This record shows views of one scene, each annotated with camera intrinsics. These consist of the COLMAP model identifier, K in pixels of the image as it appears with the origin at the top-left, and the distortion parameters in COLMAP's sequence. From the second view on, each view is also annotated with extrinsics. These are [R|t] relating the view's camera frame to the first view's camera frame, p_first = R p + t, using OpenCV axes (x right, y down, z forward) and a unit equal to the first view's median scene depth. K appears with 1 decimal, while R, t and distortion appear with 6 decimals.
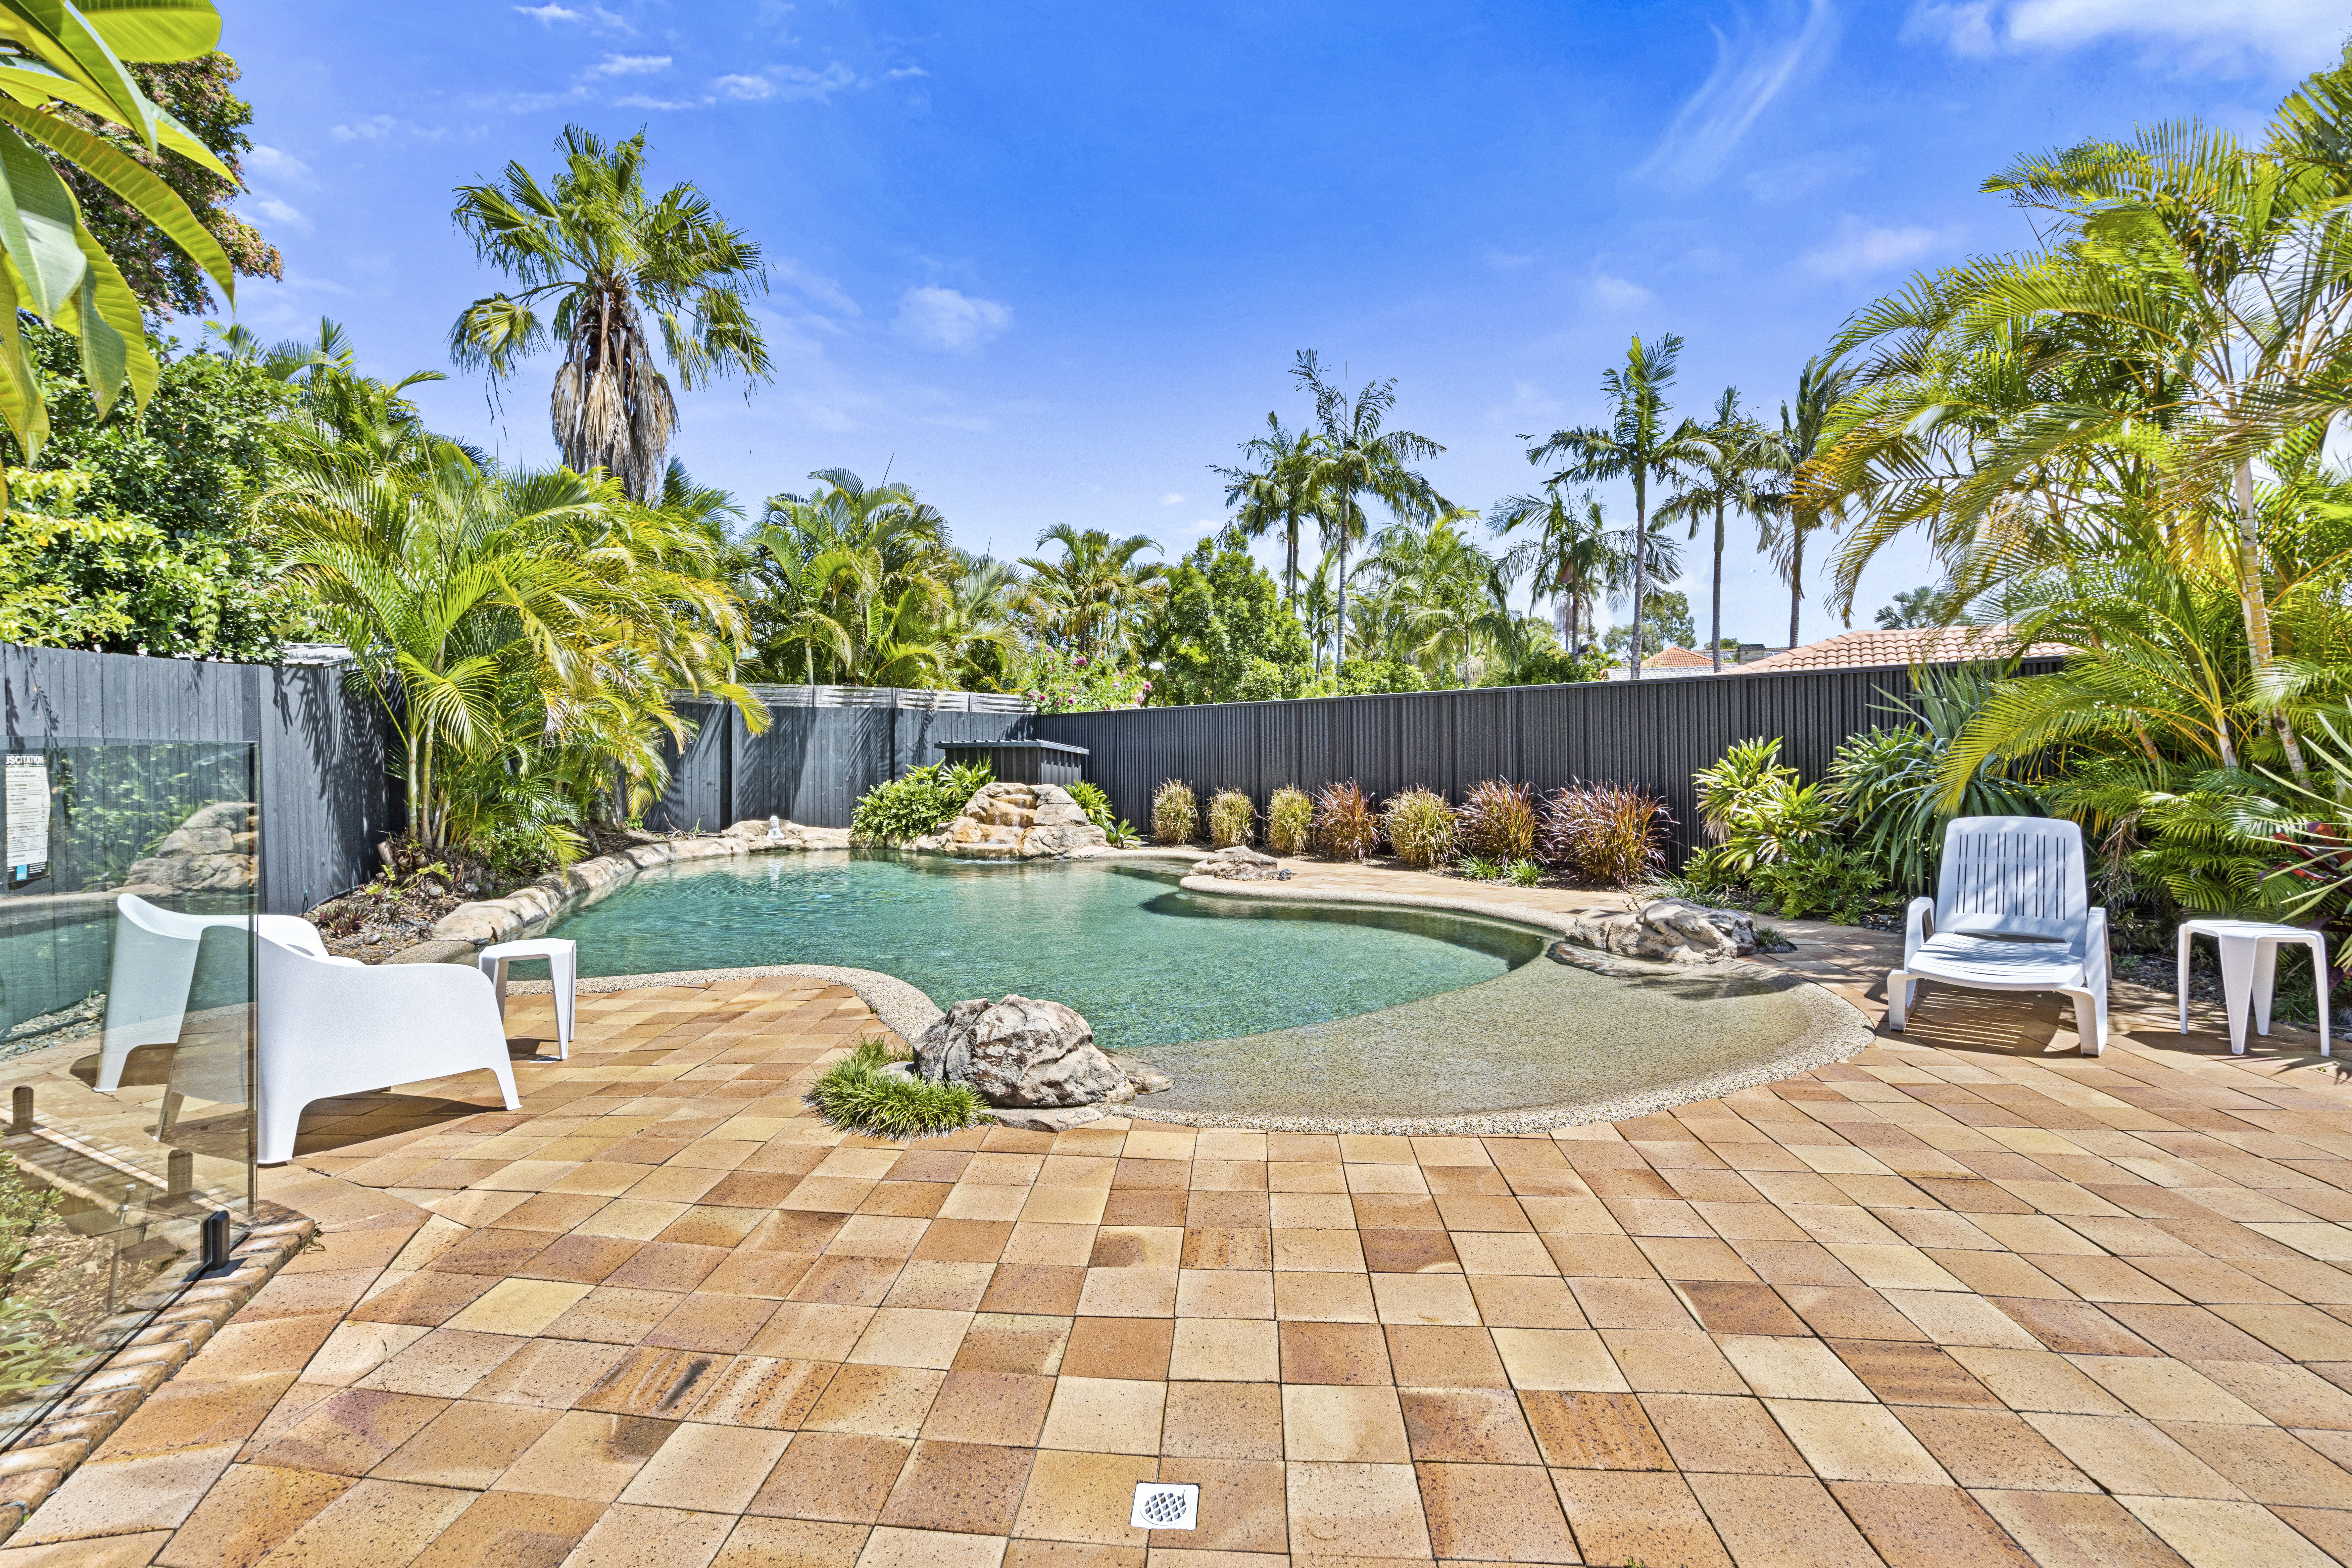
lens RADIAL K [[1072.2, 0, 1153.2], [0, 1072.2, 792.0], [0, 0, 1]] dist [-0.001158, -0.000508]
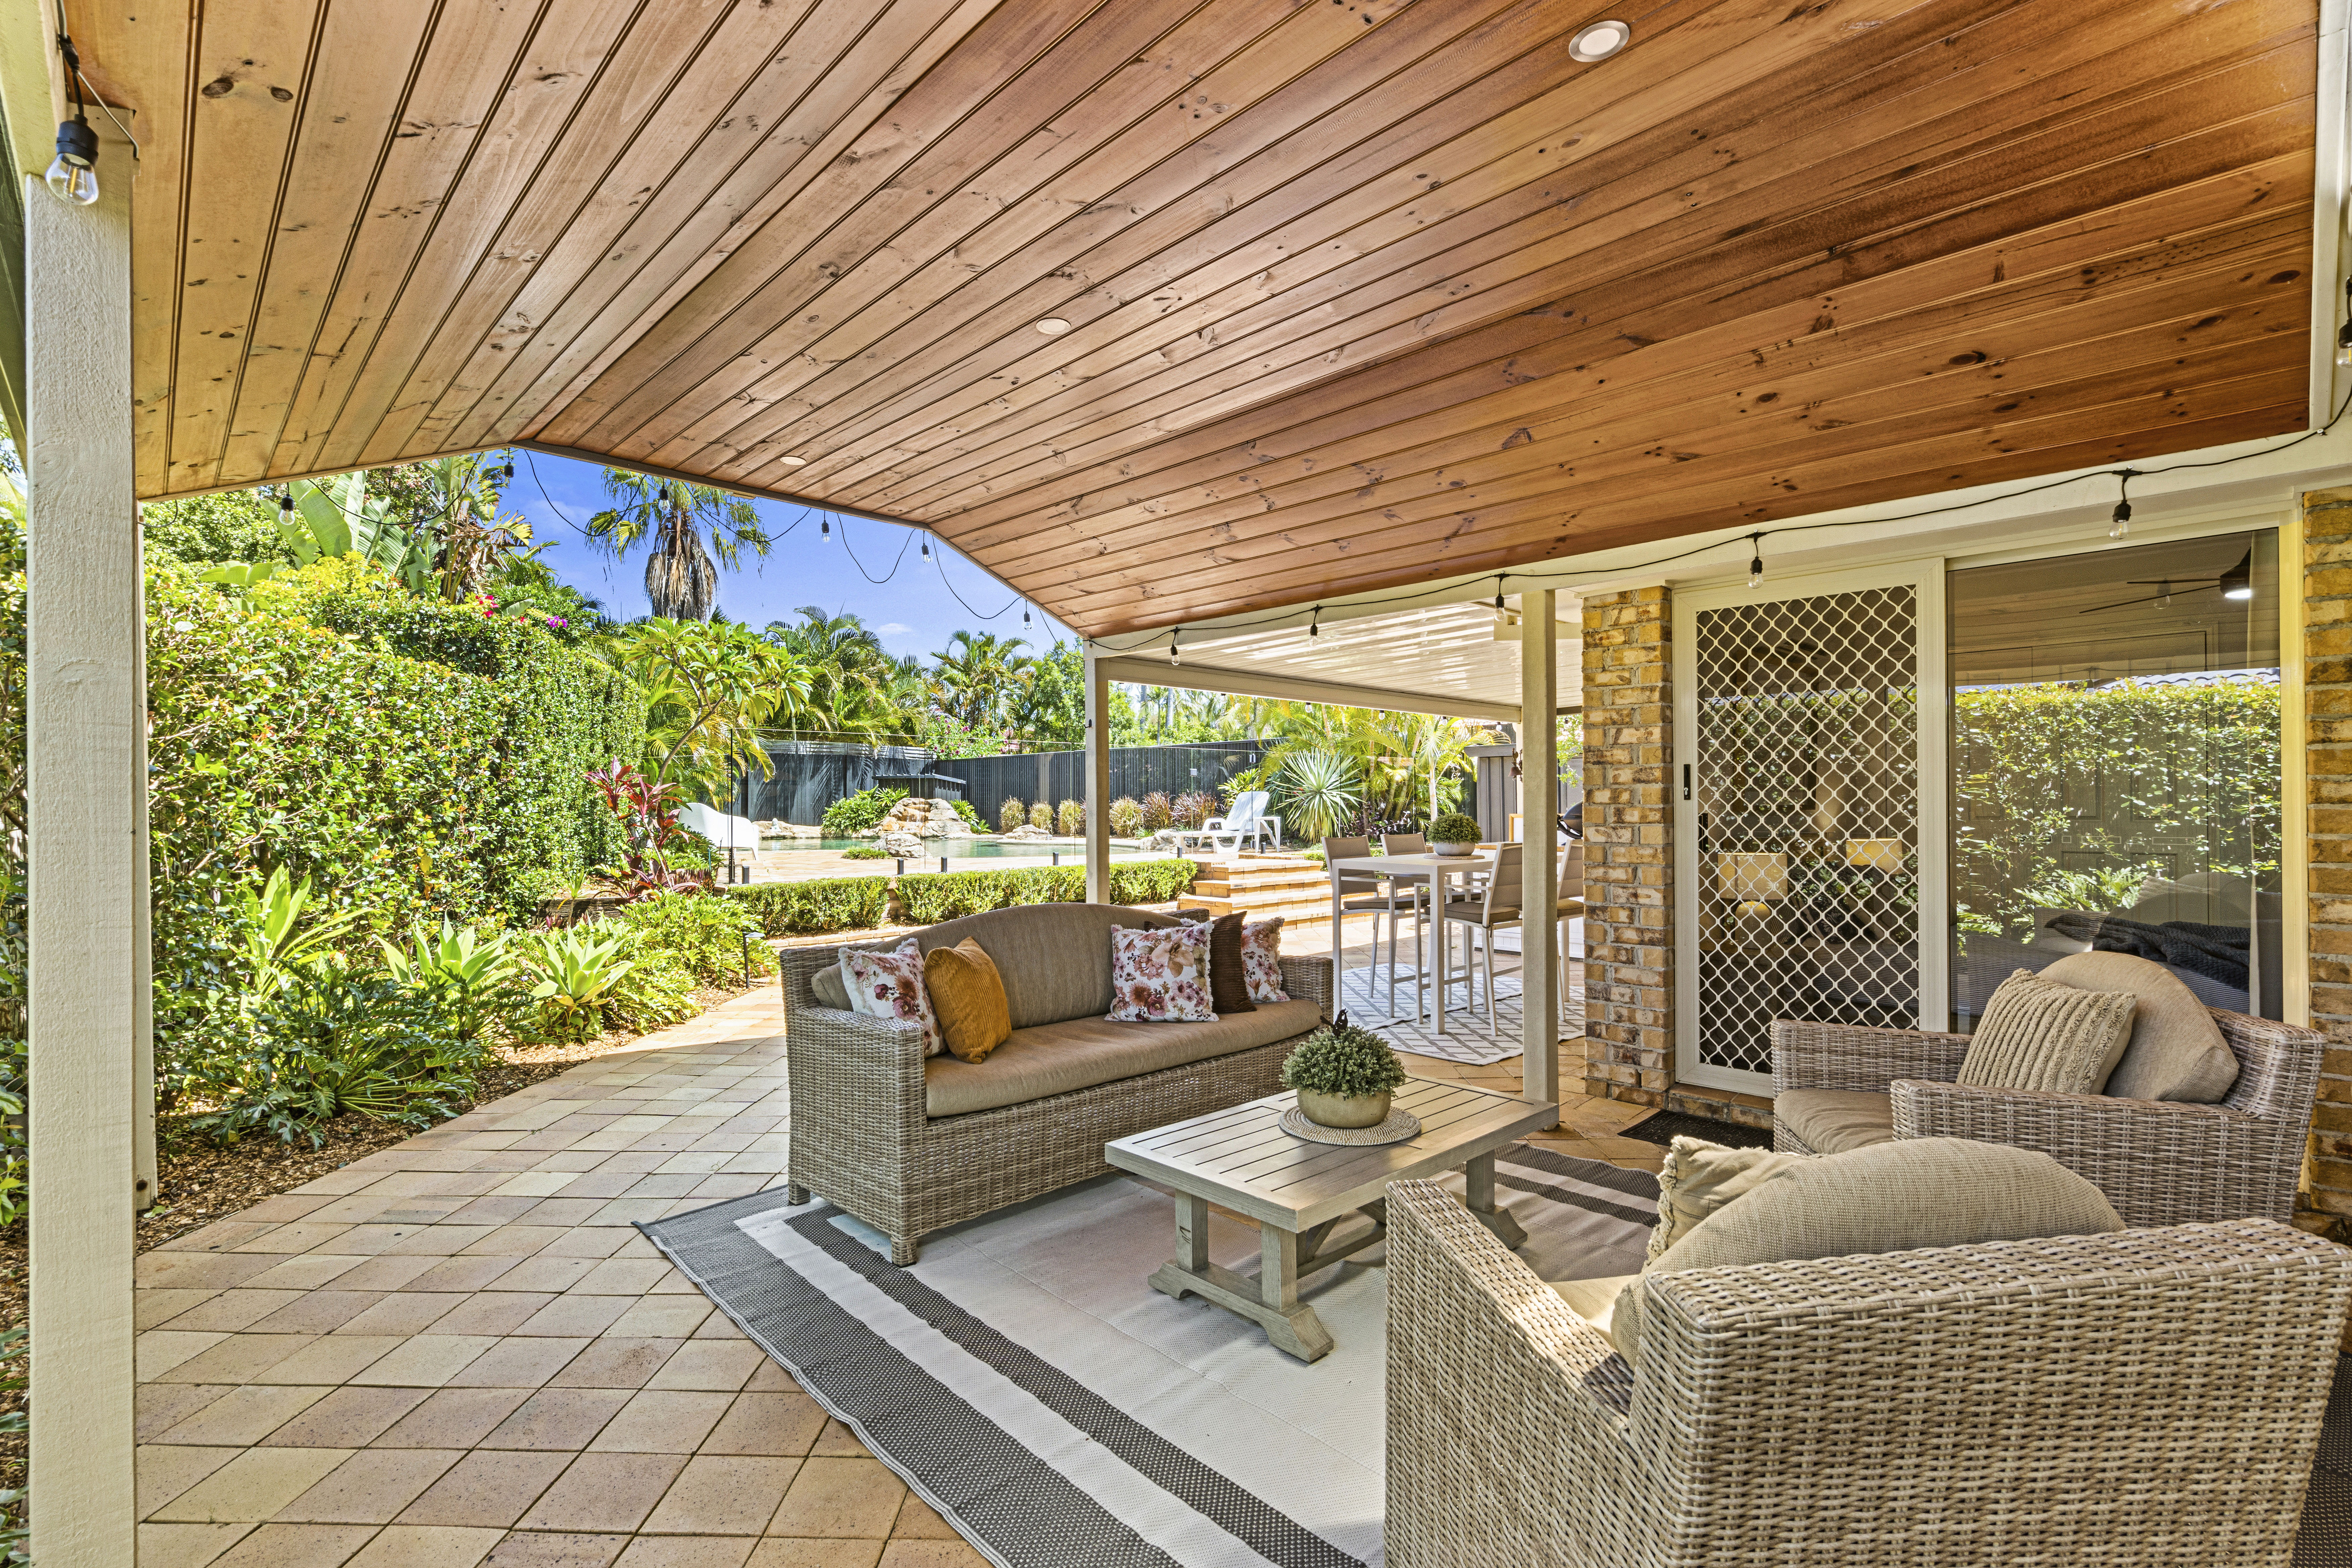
lens RADIAL K [[1072.2, 0, 1153.2], [0, 1072.2, 792.0], [0, 0, 1]] dist [-0.001158, -0.000508]
pose [[0.998078, 0.003285, 0.061885, 0.132173], [-0.000231, 0.998784, -0.049295, 0.061988], [-0.061972, 0.049186, 0.996865, -0.704482]]
